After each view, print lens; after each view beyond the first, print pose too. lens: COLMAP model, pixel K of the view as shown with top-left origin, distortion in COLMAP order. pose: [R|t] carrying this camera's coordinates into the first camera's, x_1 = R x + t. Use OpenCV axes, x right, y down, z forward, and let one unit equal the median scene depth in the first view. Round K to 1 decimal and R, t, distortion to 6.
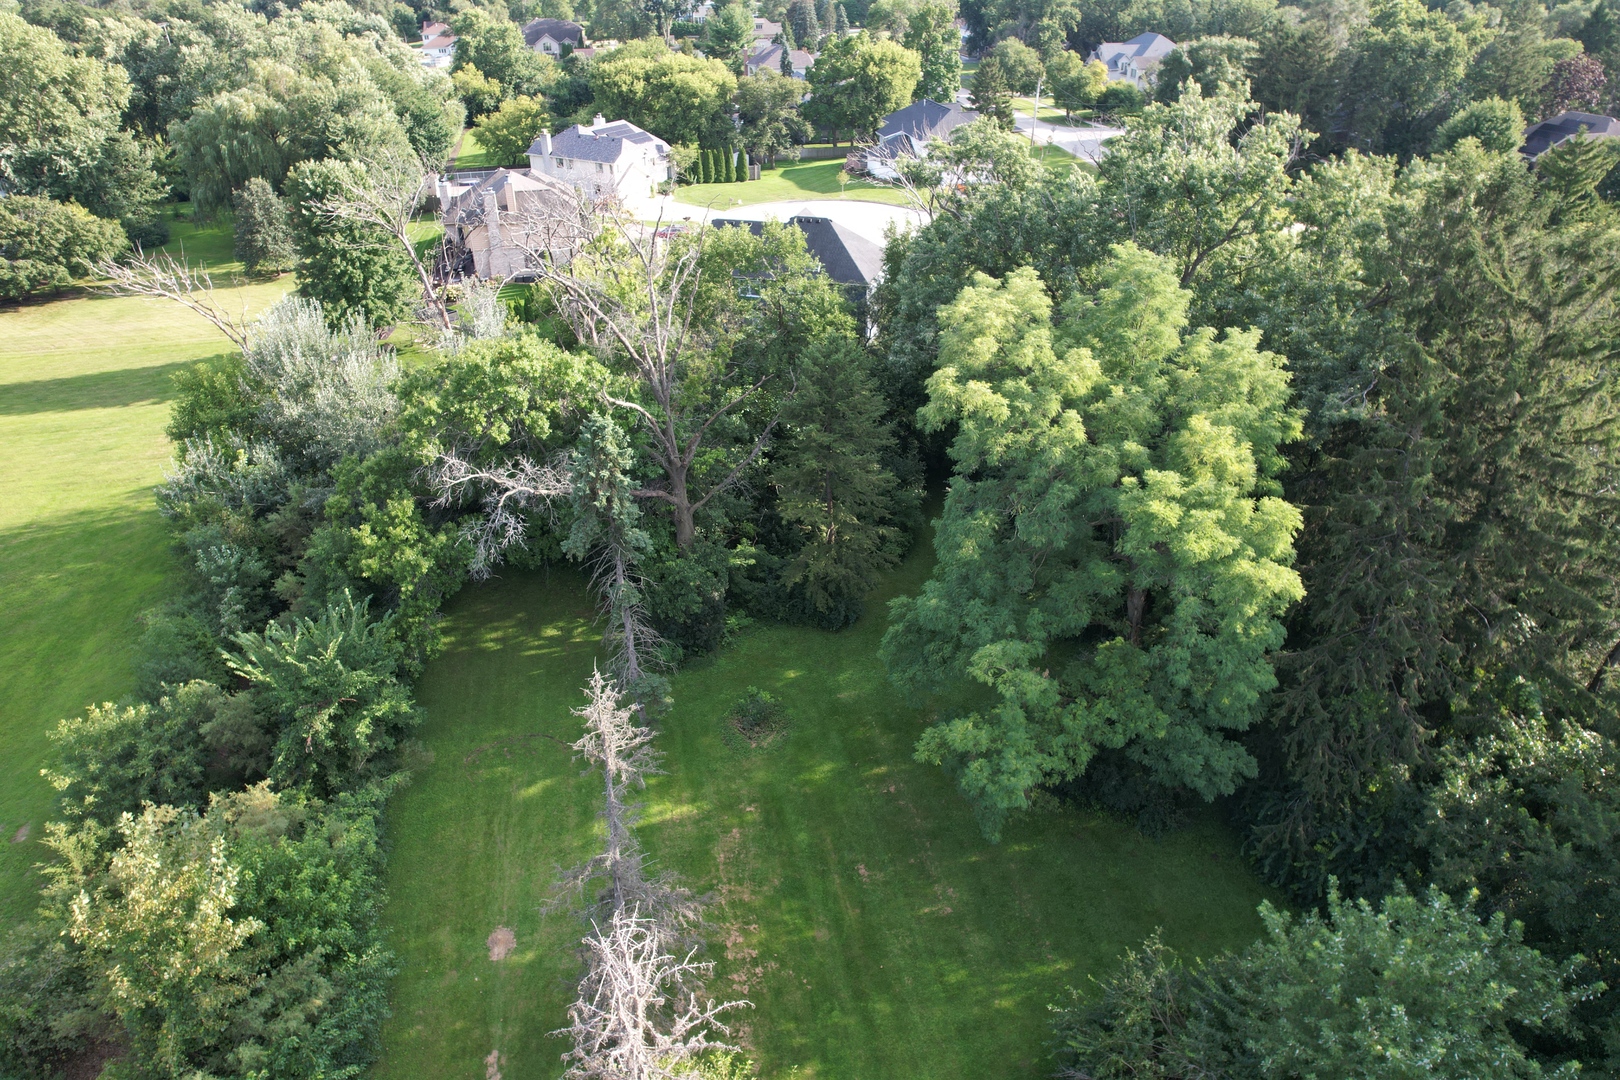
lens RADIAL K [[1045.9, 0, 815.1], [0, 1045.9, 528.8], [0, 0, 1]] dist [-0.070689, 0.062483]
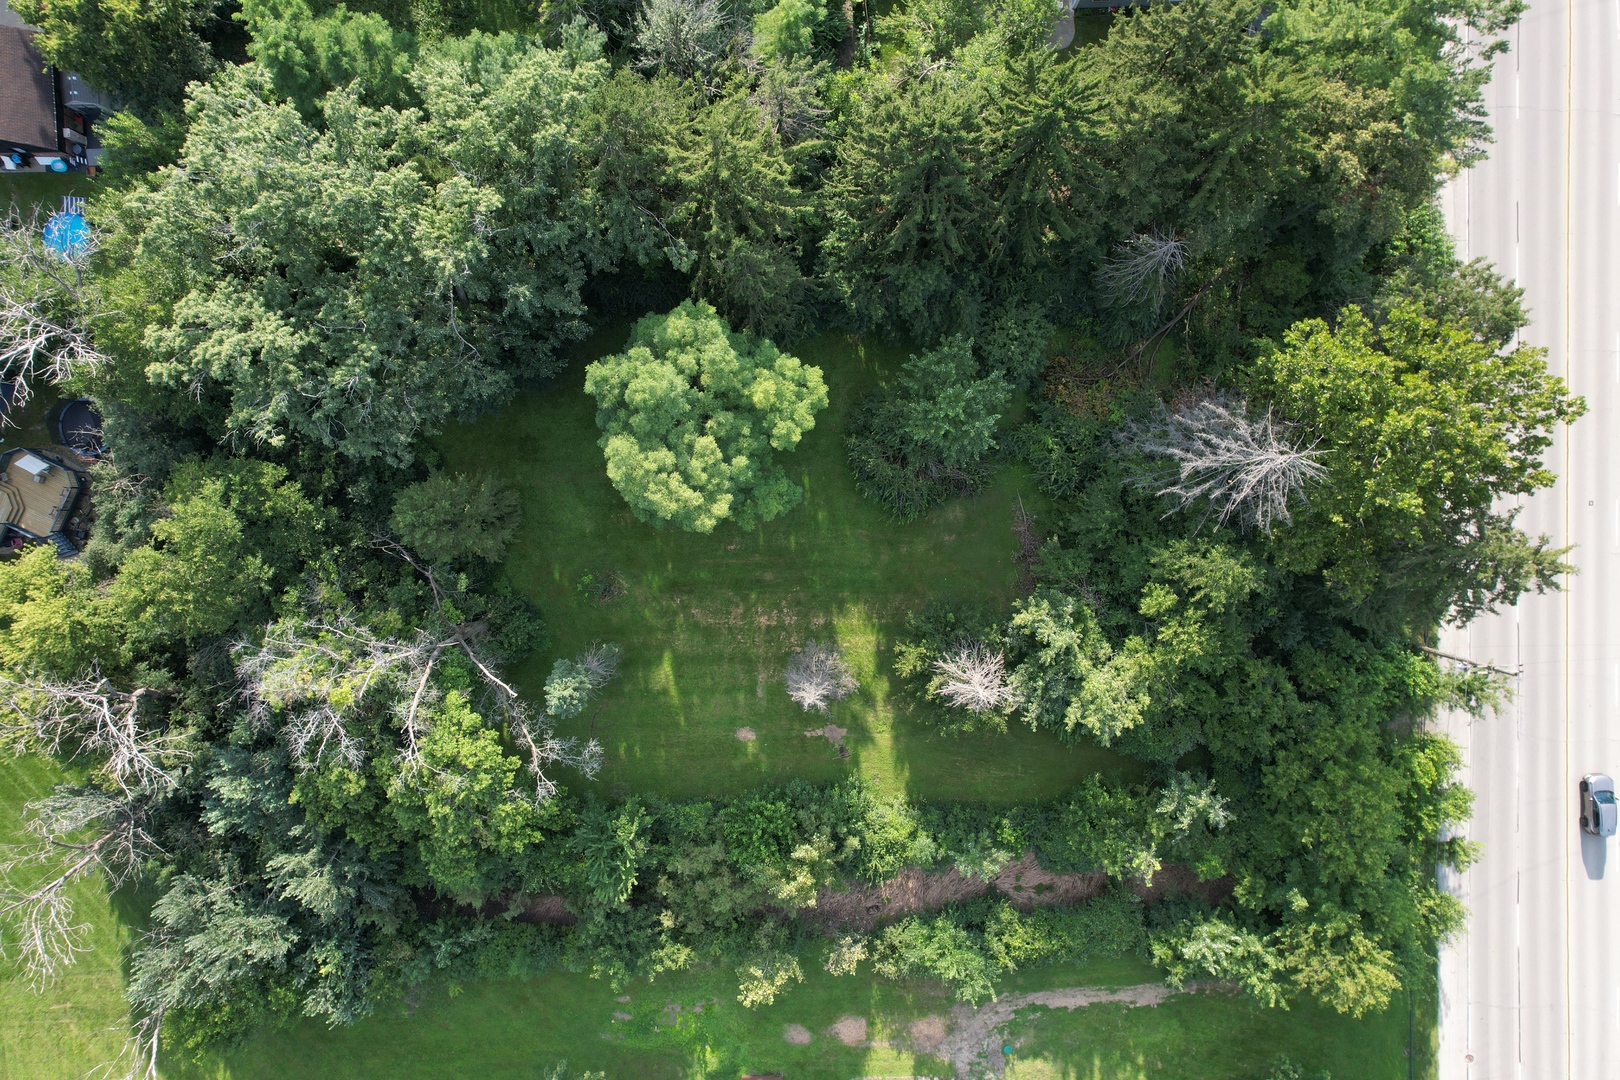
lens RADIAL K [[1045.9, 0, 813.2], [0, 1045.9, 544.8], [0, 0, 1]] dist [-0.070689, 0.062483]
pose [[0.177744, -0.983566, -0.031705, 0.128195], [0.506846, 0.063882, 0.859666, -1.152050], [-0.843513, -0.168870, 0.509871, -0.076568]]
